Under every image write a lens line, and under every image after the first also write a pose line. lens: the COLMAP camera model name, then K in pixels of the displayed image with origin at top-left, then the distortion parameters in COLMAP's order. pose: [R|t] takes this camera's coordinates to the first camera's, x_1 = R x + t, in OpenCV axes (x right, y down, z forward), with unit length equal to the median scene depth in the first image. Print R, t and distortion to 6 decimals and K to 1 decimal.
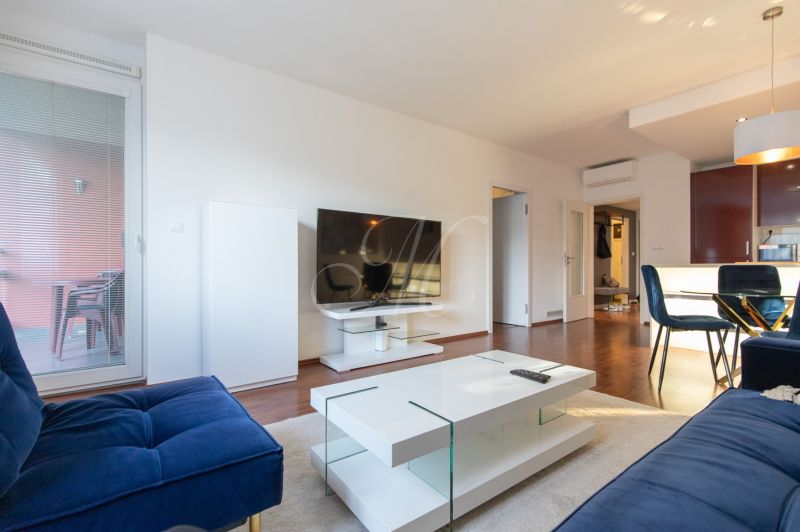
lens RADIAL K [[357.8, 0, 389.0], [0, 357.8, 266.0], [0, 0, 1]] dist [0.000014, 0.000044]
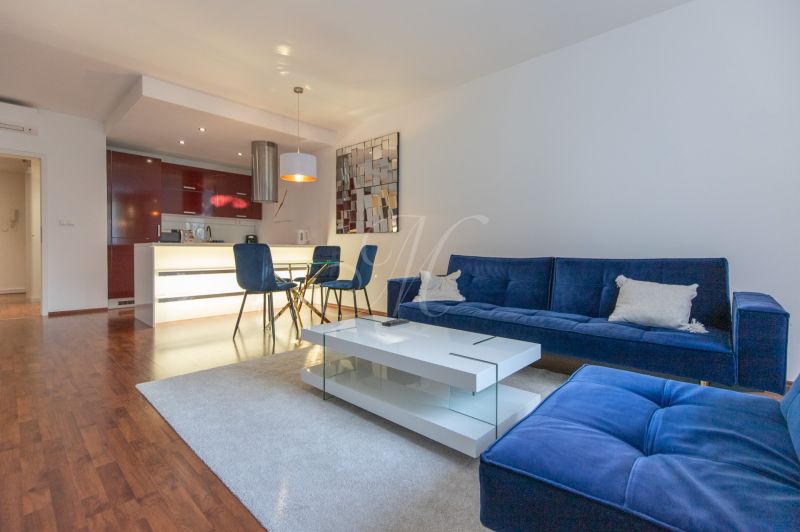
lens RADIAL K [[358.7, 0, 421.0], [0, 358.7, 255.5], [0, 0, 1]] dist [-0.002287, -0.000498]
pose [[-0.228594, -0.011865, 0.973450, -0.448654], [-0.008117, 0.999914, 0.010281, 0.016488], [-0.973488, -0.005551, -0.228671, 0.571876]]
